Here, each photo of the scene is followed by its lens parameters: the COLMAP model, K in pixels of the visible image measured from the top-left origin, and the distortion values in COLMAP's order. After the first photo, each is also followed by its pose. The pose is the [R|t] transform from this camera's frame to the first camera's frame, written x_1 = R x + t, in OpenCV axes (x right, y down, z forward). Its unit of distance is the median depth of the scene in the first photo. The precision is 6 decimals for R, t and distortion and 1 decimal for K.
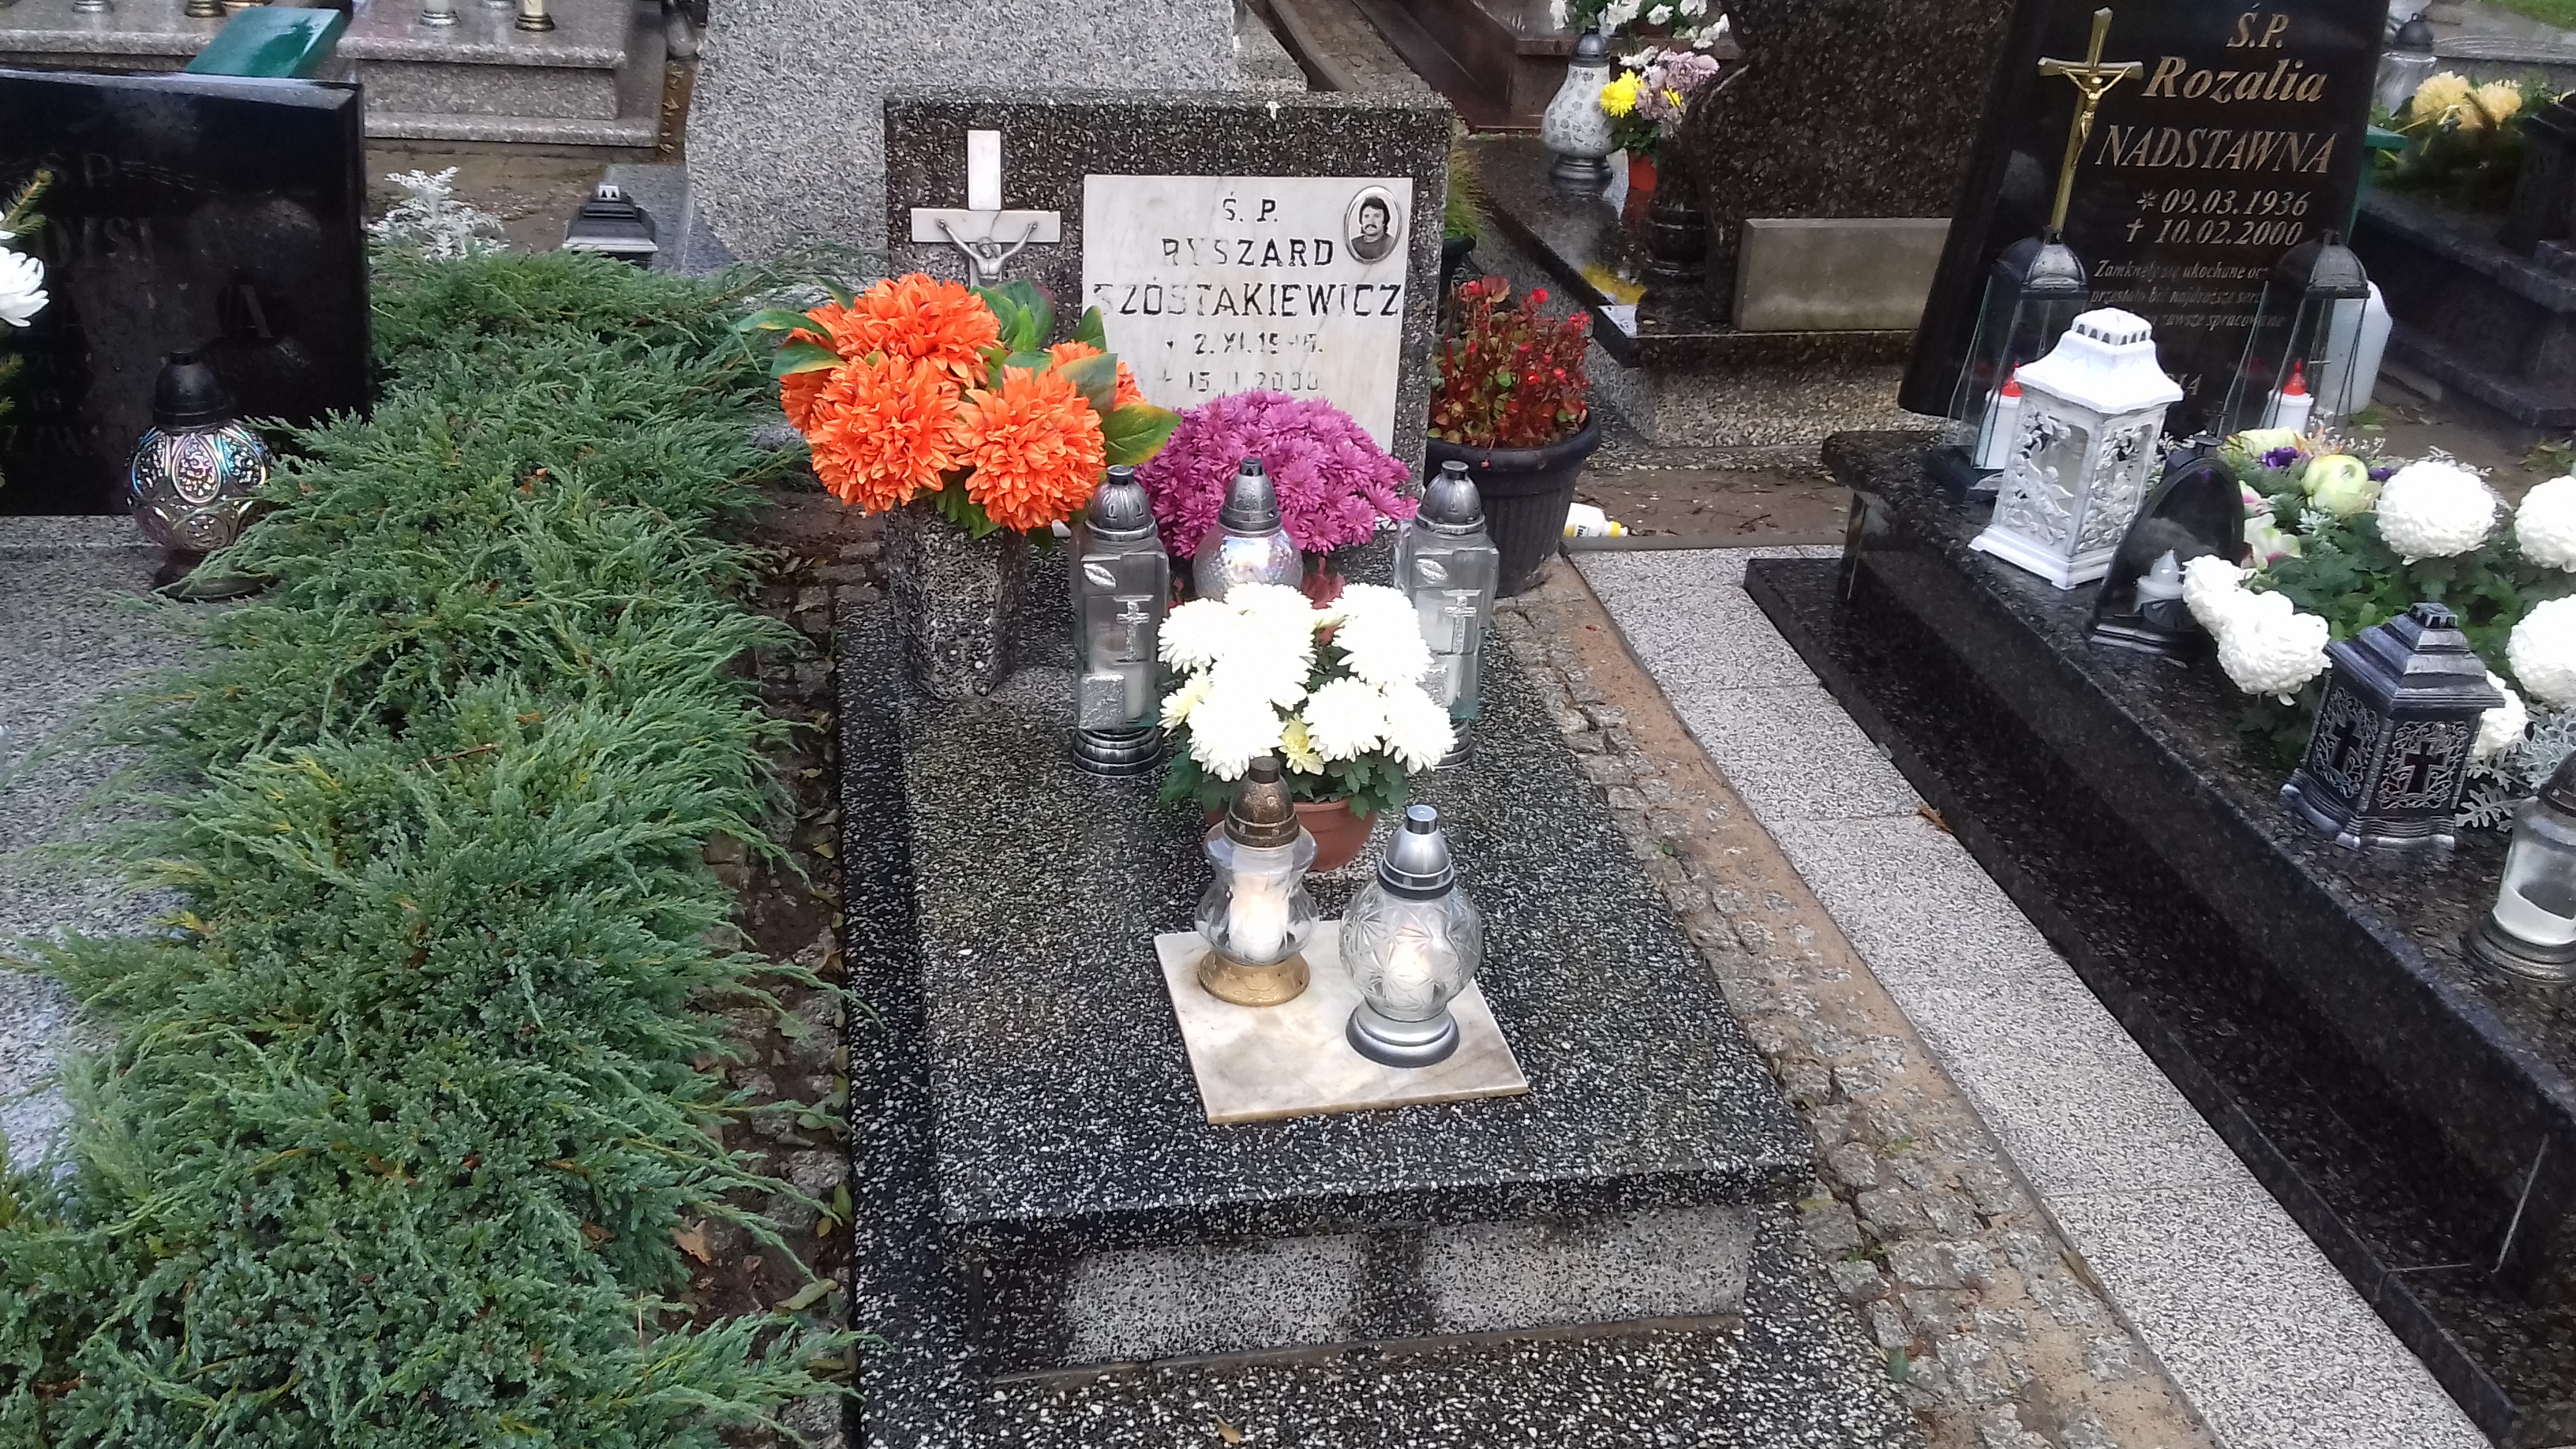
lens RADIAL K [[2335.2, 0, 1288.0], [0, 2335.2, 724.5], [0, 0, 1]] dist [0.109749, -0.191859]
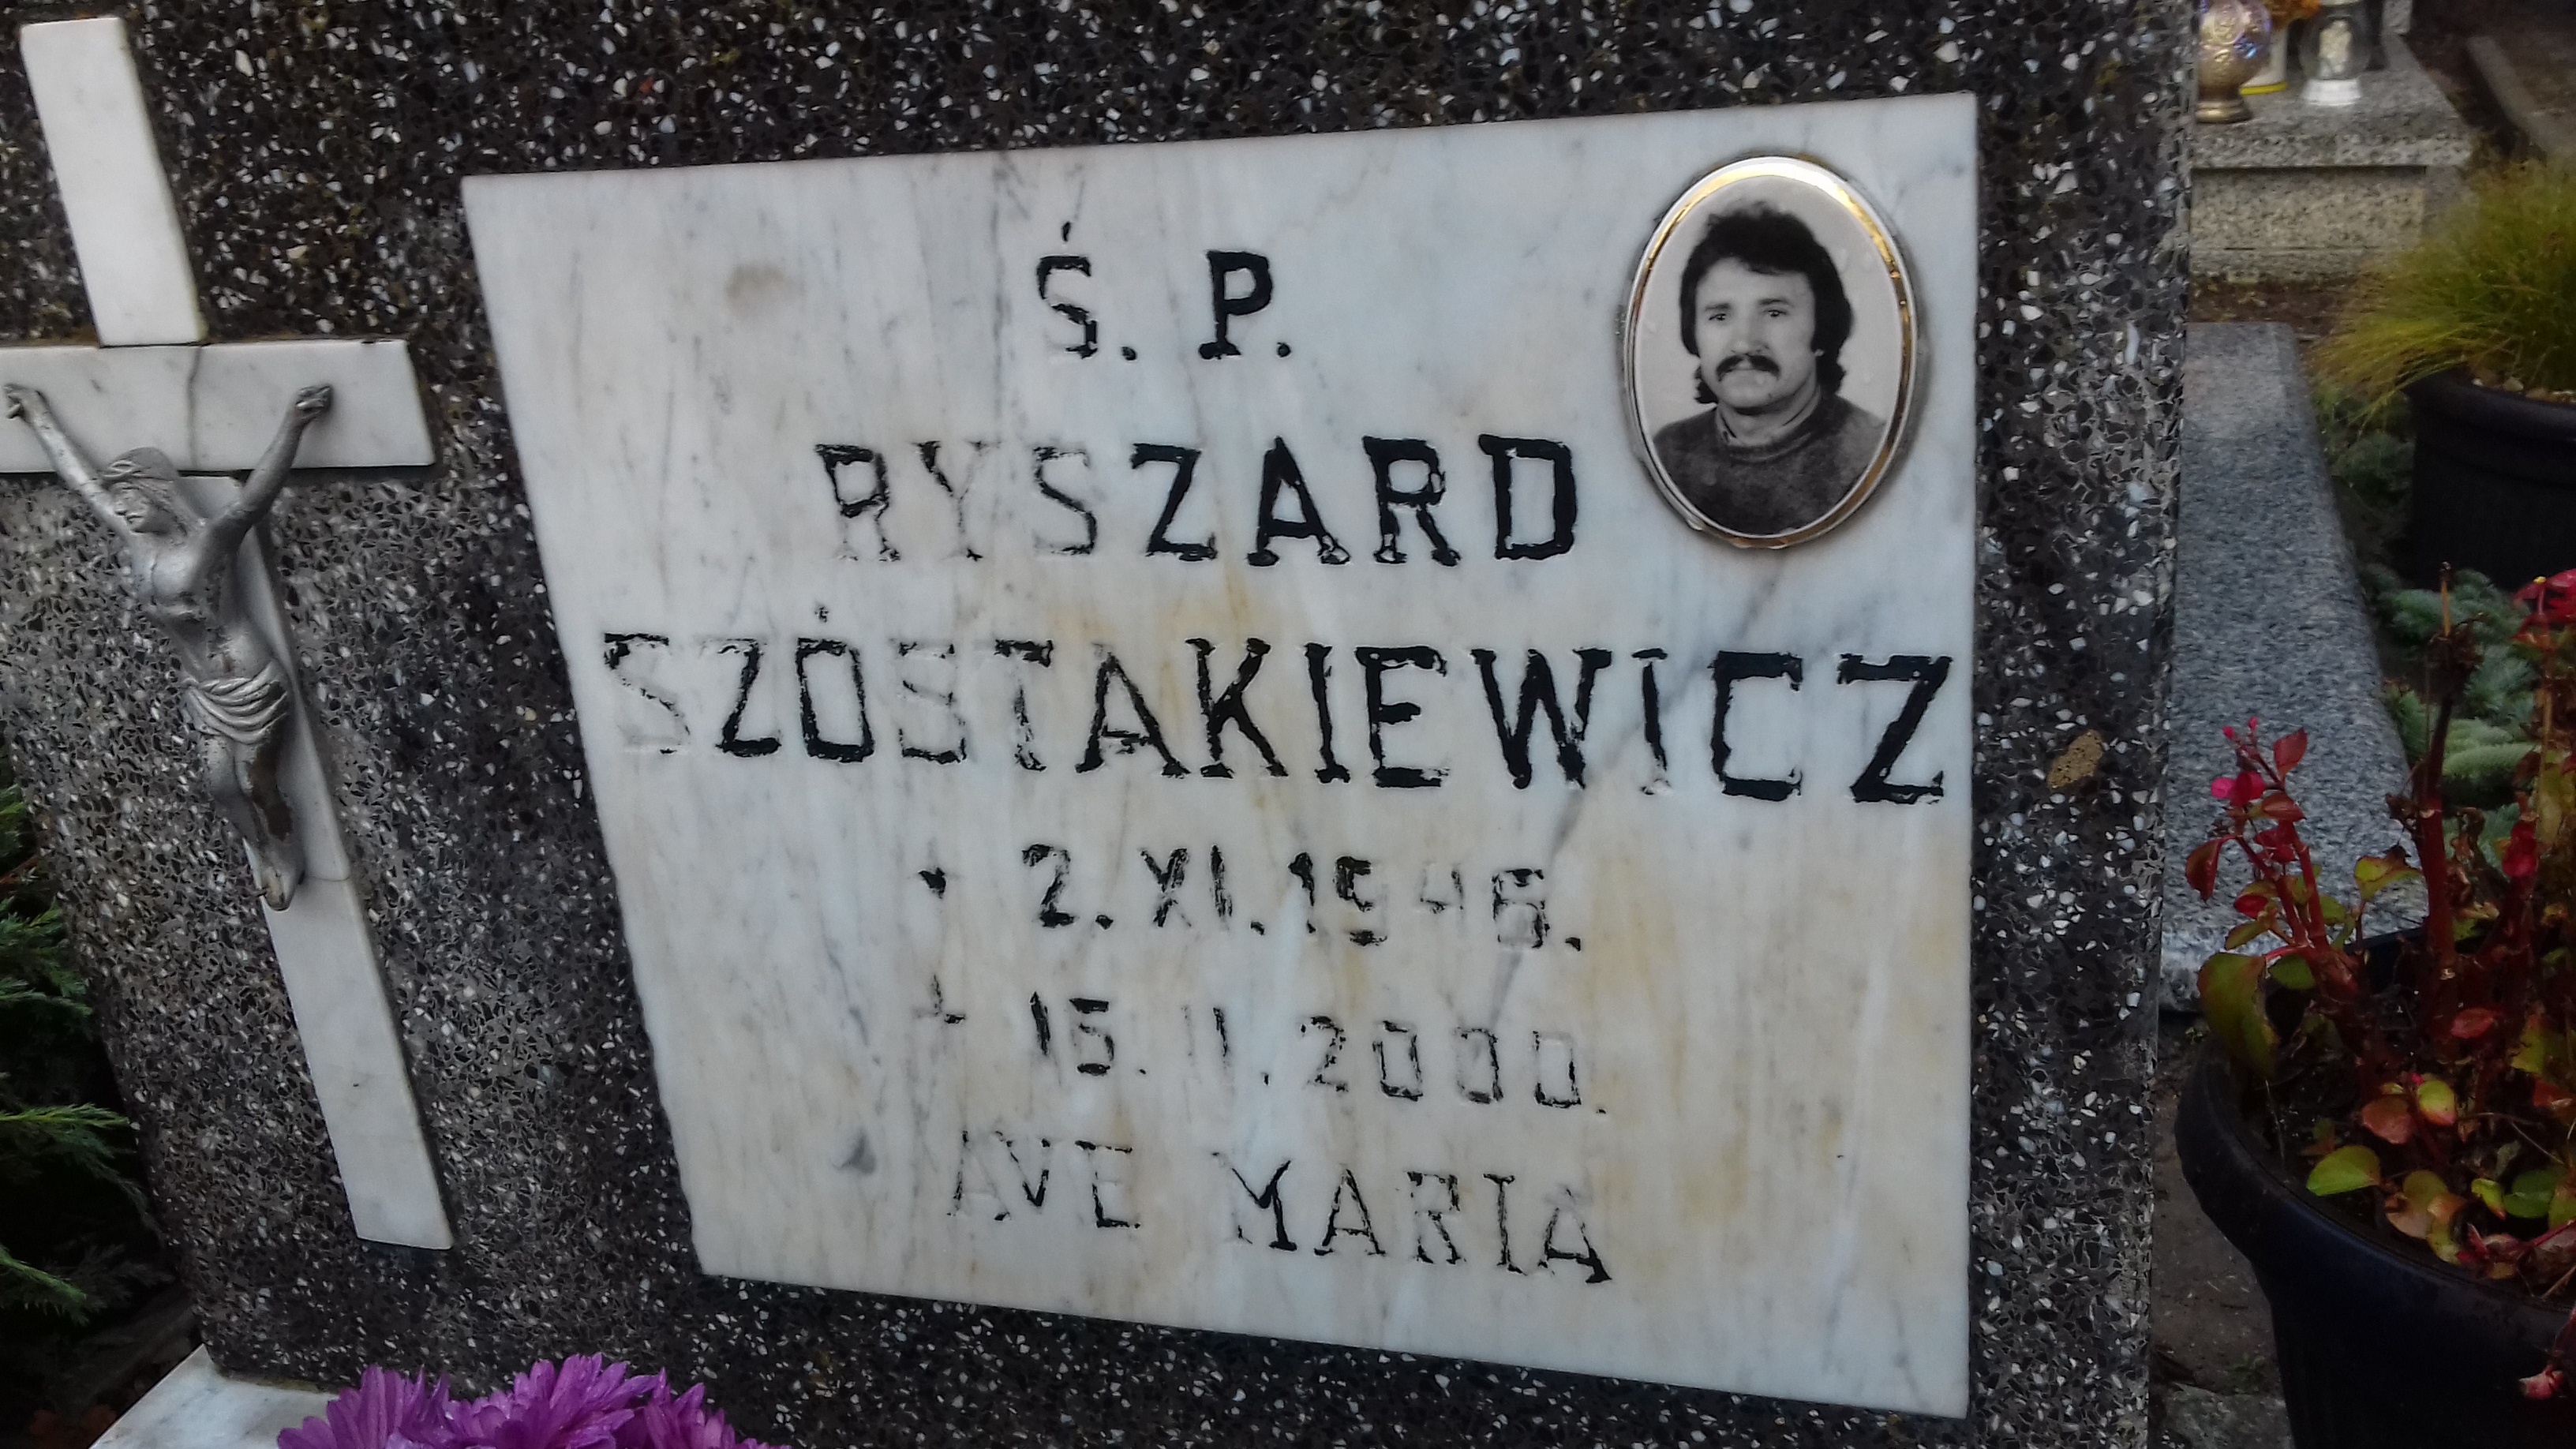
lens RADIAL K [[2335.2, 0, 1288.0], [0, 2335.2, 724.5], [0, 0, 1]] dist [0.109749, -0.191859]
pose [[0.873623, 0.041571, -0.484825, 0.096740], [-0.085087, 0.994044, -0.068088, -0.166706], [0.479107, 0.100735, 0.871957, 0.817097]]
